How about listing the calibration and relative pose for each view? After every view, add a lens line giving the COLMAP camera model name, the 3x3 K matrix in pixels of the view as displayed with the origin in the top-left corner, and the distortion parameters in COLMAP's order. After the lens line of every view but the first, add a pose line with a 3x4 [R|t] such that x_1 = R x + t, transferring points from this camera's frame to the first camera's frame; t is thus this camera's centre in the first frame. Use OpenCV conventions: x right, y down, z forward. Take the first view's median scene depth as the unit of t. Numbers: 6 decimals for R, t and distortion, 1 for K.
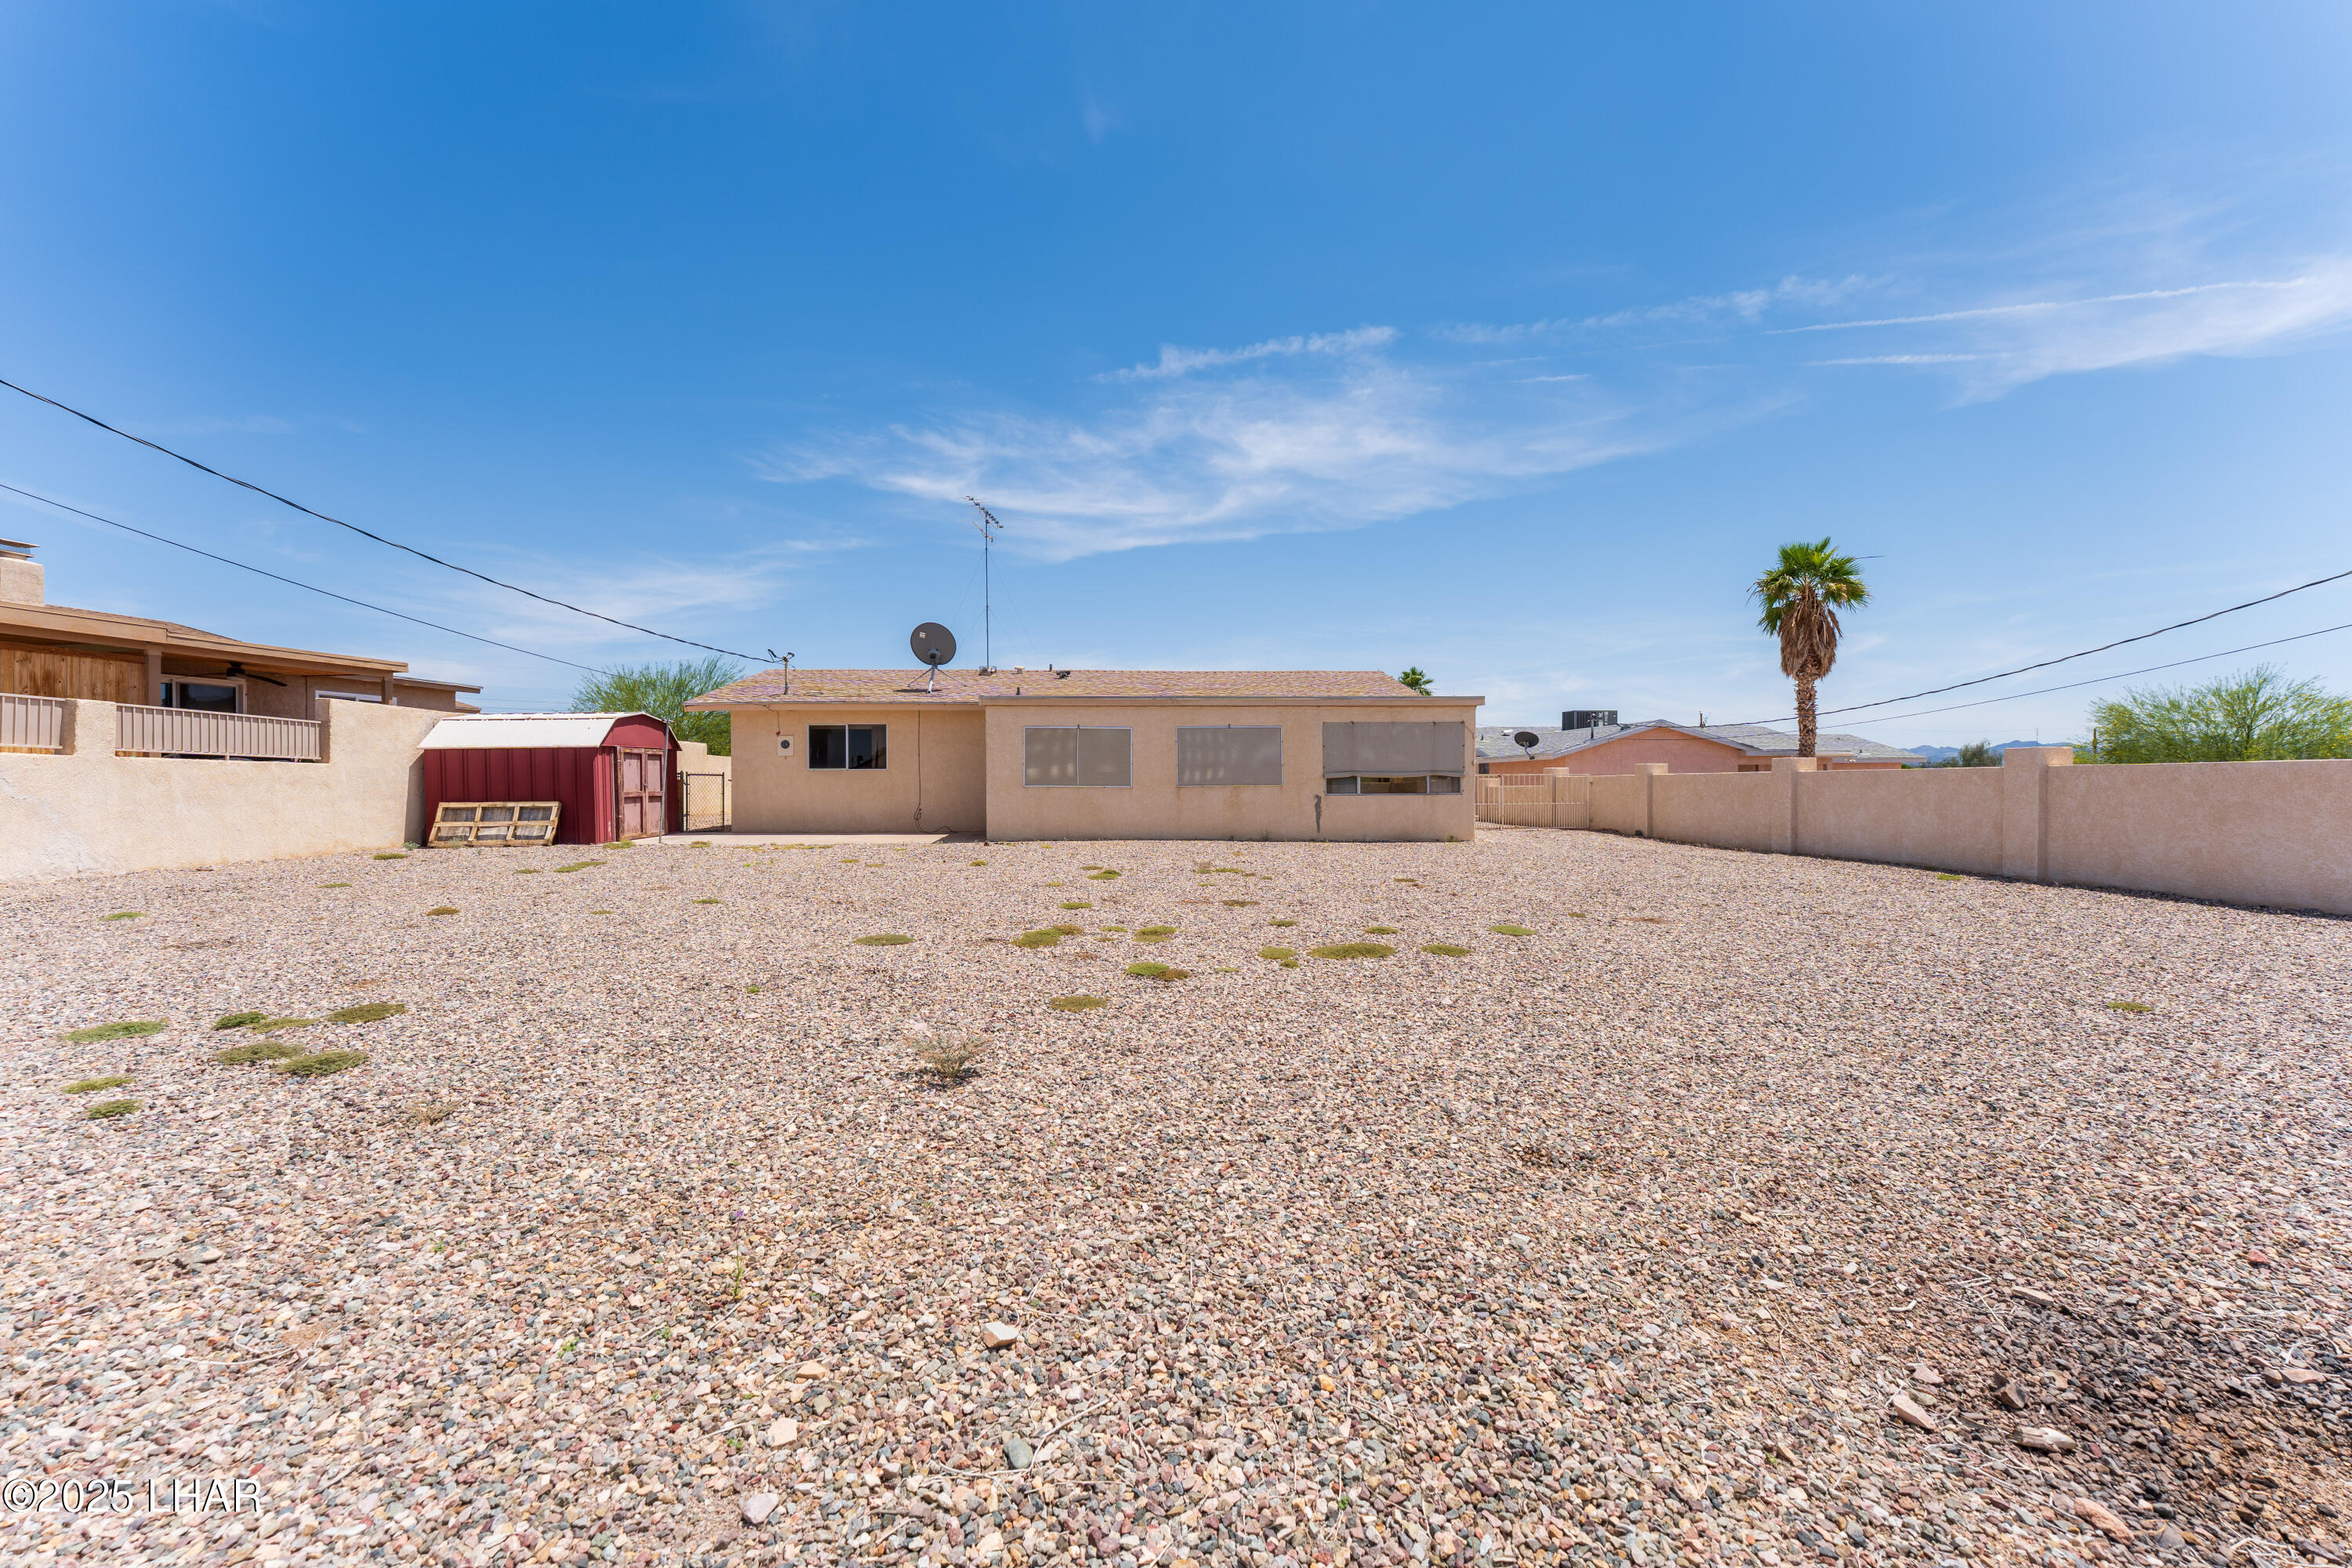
lens RADIAL K [[931.0, 0, 1134.7], [0, 931.0, 820.2], [0, 0, 1]] dist [-0.003733, 0.001803]
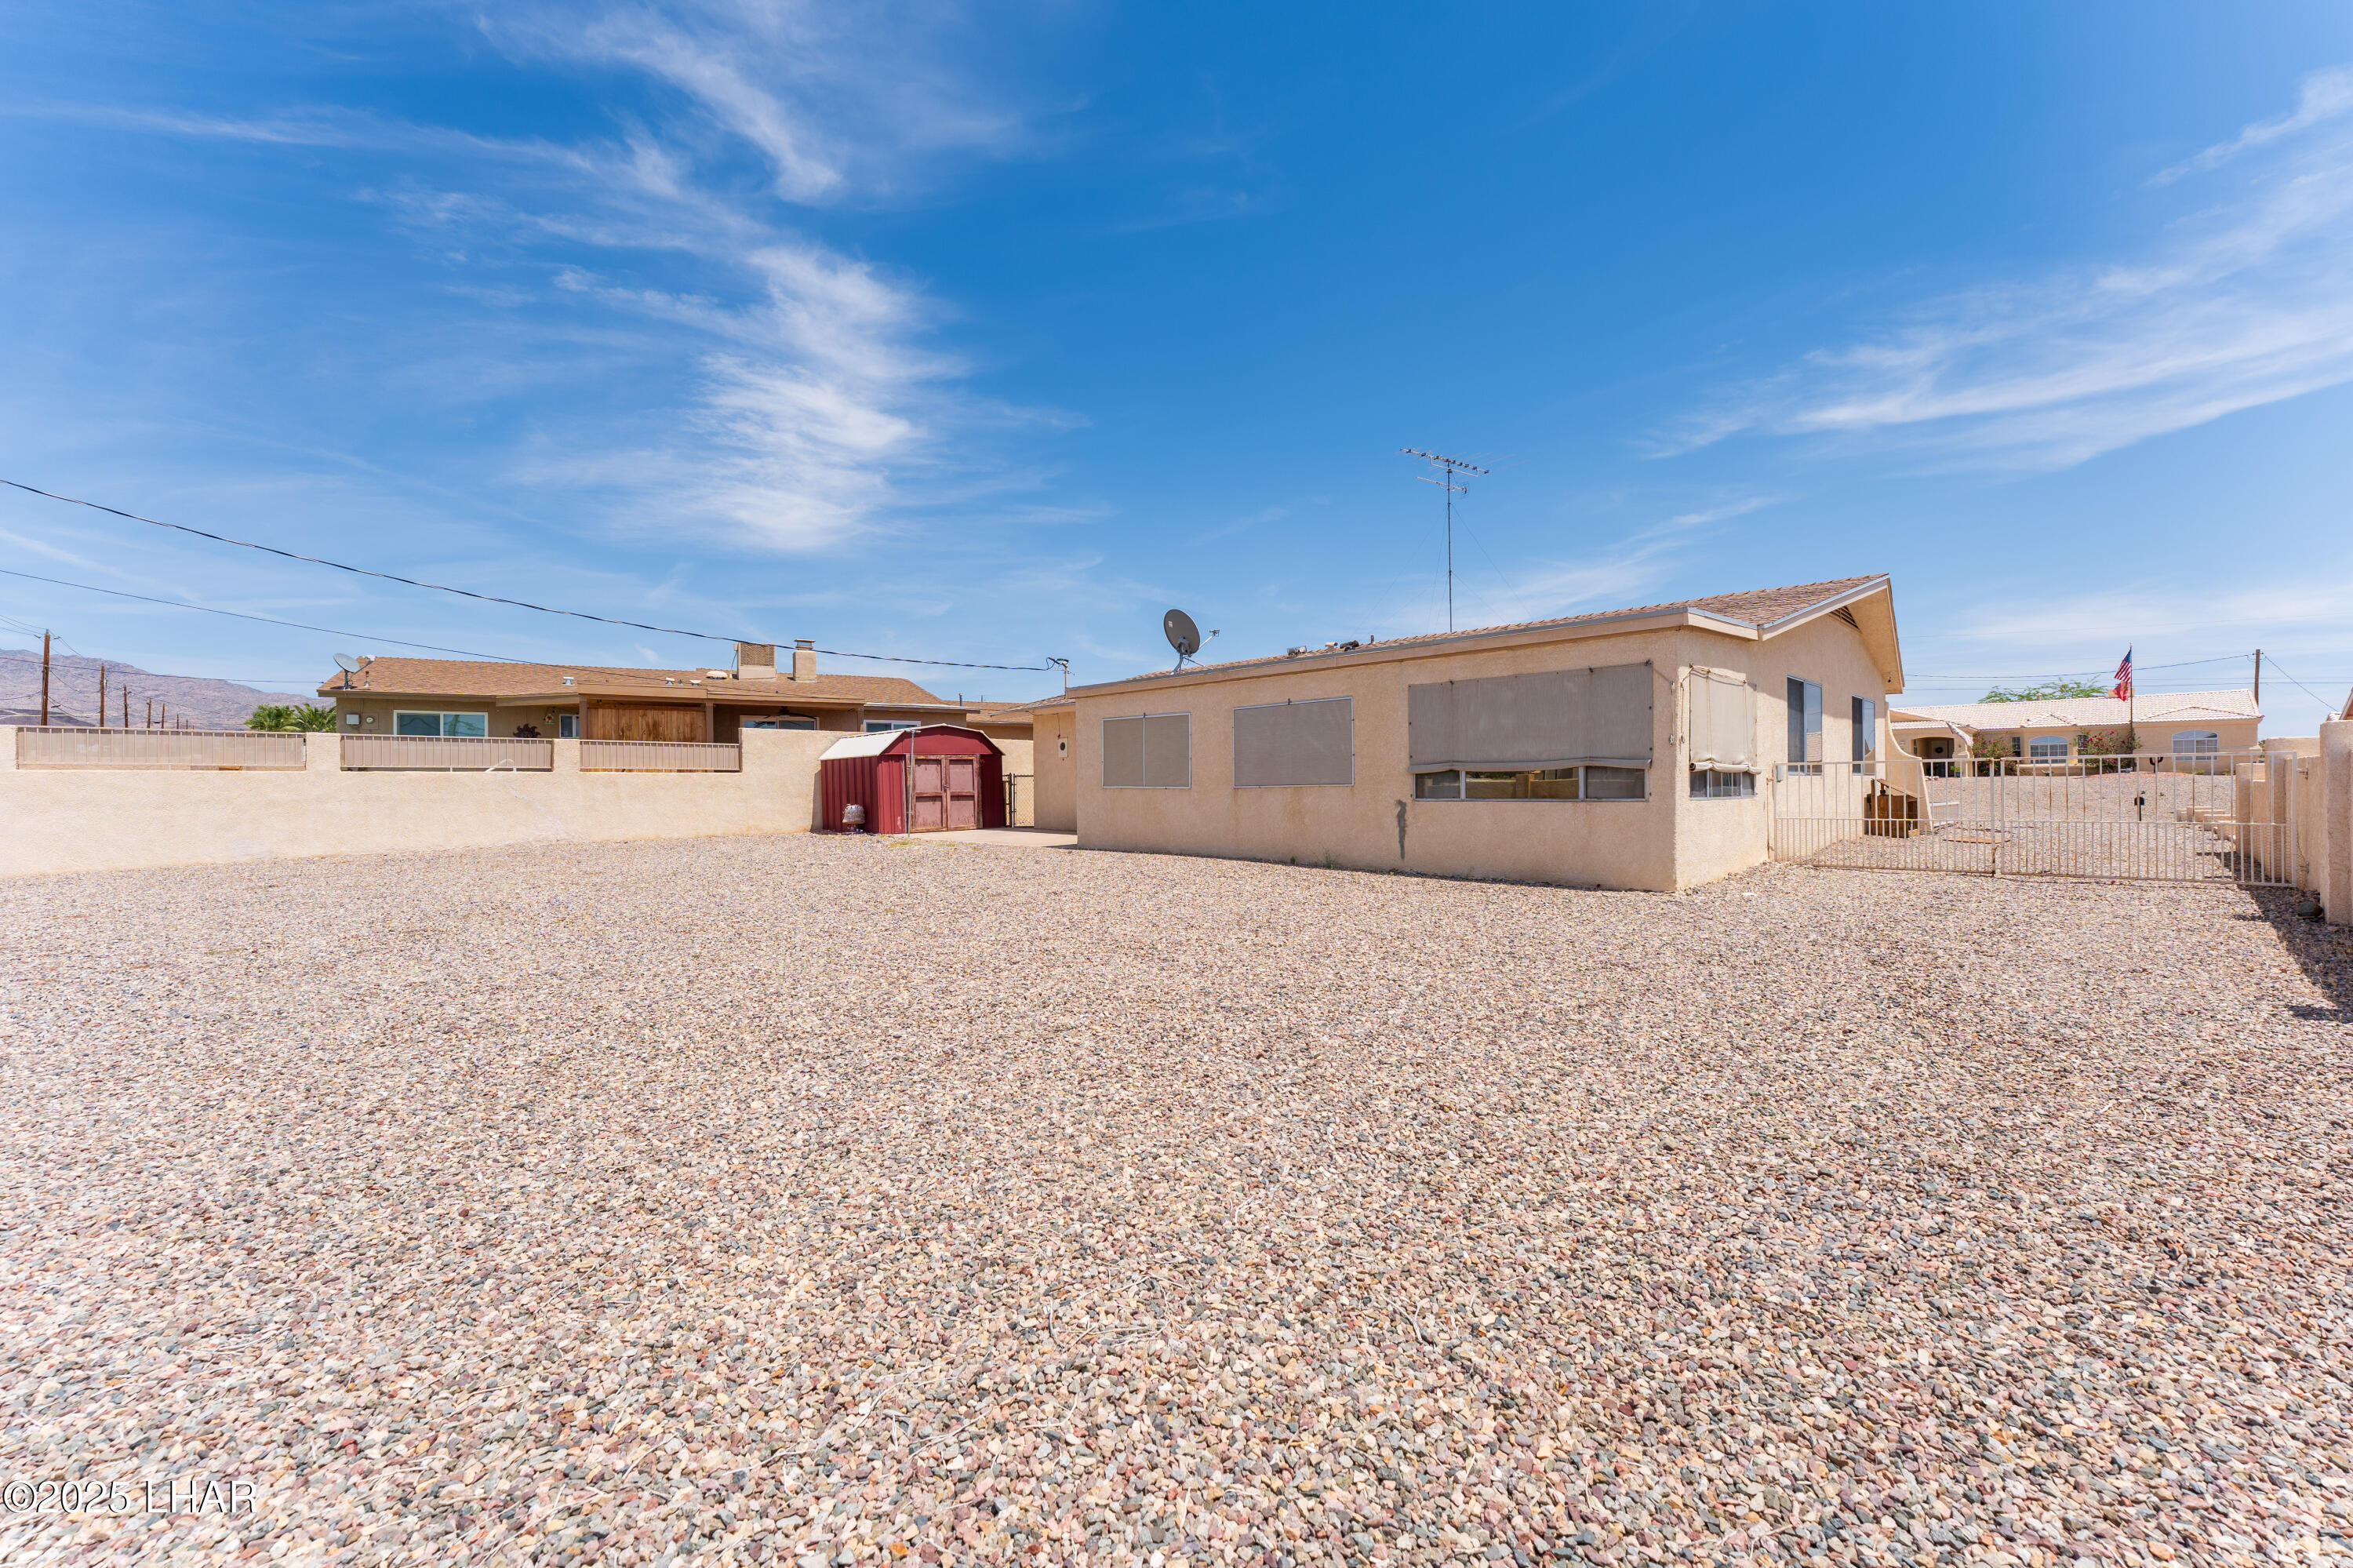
lens RADIAL K [[931.4, 0, 1196.6], [0, 931.4, 834.1], [0, 0, 1]] dist [-0.003733, 0.001803]
pose [[0.665917, 0.036631, -0.745126, 0.573048], [-0.020354, 0.999314, 0.030937, -0.020873], [0.745749, -0.005435, 0.666205, 0.469736]]
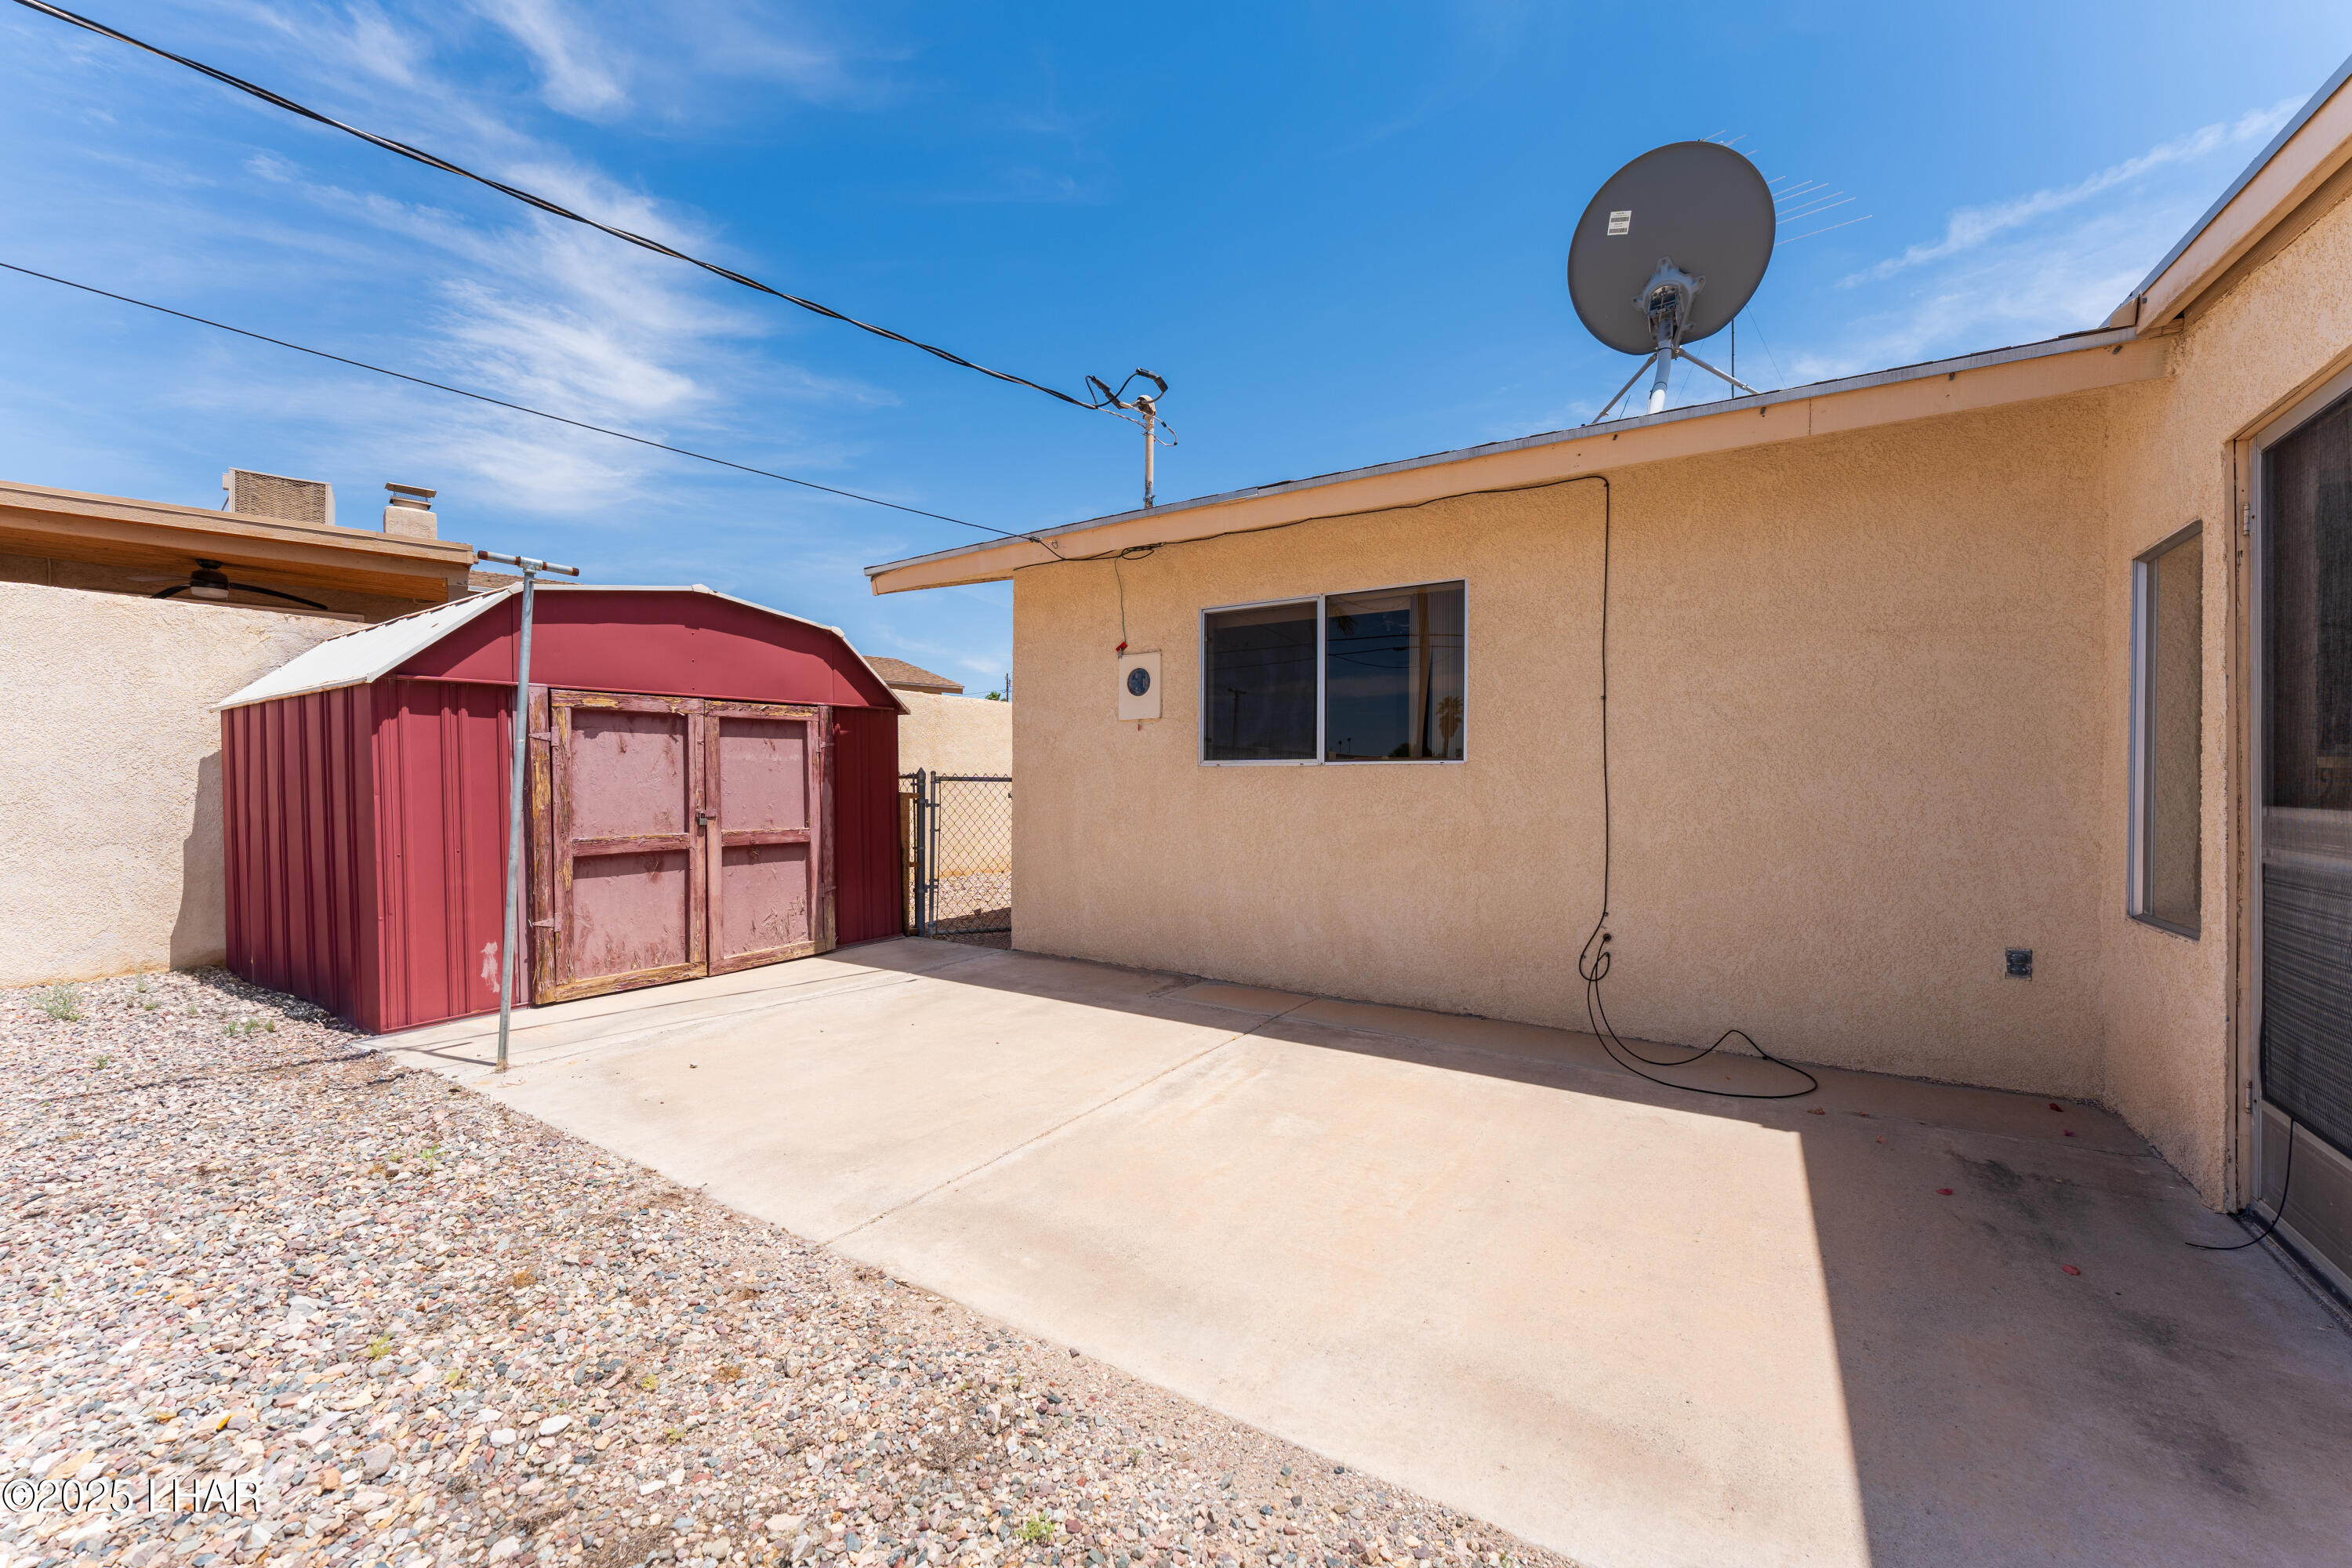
lens RADIAL K [[931.0, 0, 1167.8], [0, 931.0, 779.2], [0, 0, 1]] dist [-0.003733, 0.001803]
pose [[0.789939, 0.007733, -0.613137, -0.205206], [-0.033885, 0.998943, -0.031056, -0.046182], [0.612248, 0.045308, 0.789366, 0.867307]]
